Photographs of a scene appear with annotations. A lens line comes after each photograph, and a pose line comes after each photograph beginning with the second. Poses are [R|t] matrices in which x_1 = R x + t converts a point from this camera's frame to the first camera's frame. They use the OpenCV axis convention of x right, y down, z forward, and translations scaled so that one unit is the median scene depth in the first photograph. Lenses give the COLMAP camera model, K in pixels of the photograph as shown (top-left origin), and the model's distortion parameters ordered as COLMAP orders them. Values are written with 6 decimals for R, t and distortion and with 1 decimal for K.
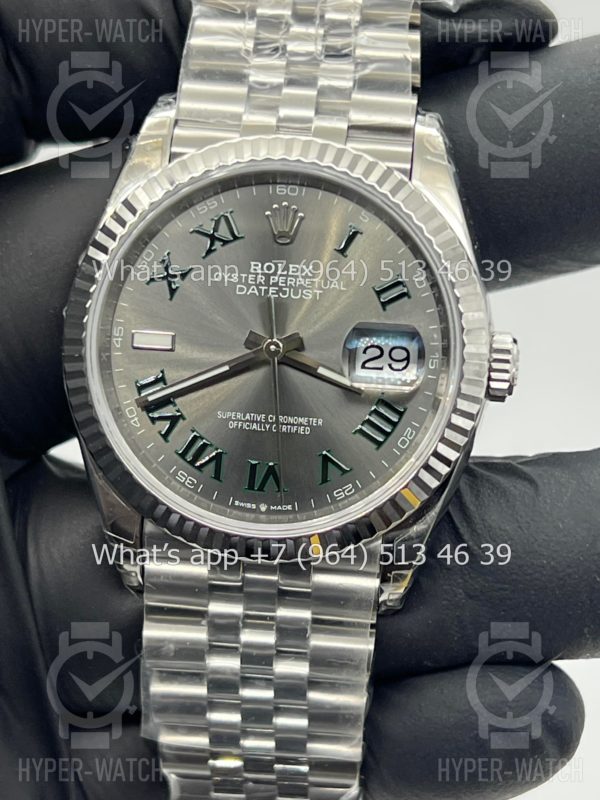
lens RADIAL K [[1803.5, 0, 296.5], [0, 1803.5, 405.2], [0, 0, 1]] dist [0.240298, 0.000000]
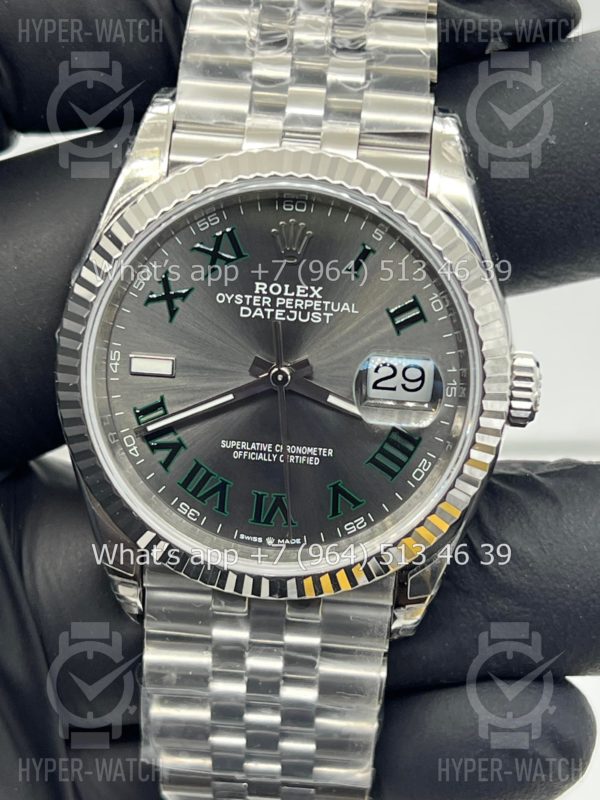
lens RADIAL K [[1803.5, 0, 298.1], [0, 1803.5, 399.9], [0, 0, 1]] dist [0.240298, 0.000000]
pose [[0.999944, -0.002992, 0.010174, -0.012856], [0.001672, 0.991862, 0.127310, -0.135571], [-0.010472, -0.127286, 0.991811, 0.064407]]
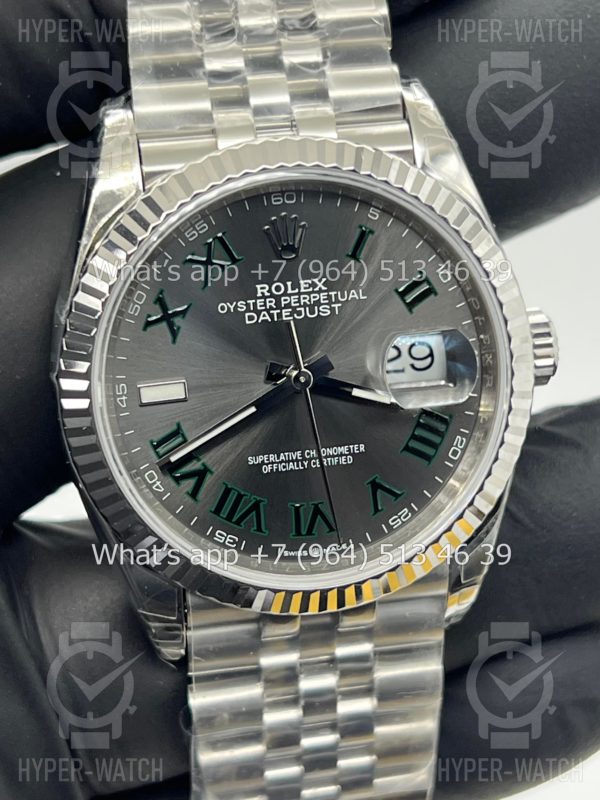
lens RADIAL K [[1803.5, 0, 297.6], [0, 1803.5, 402.2], [0, 0, 1]] dist [0.240298, 0.000000]
pose [[0.963348, -0.186108, 0.193195, -0.183661], [0.161854, 0.977585, 0.134653, -0.136603], [-0.213925, -0.098448, 0.971877, 0.131181]]
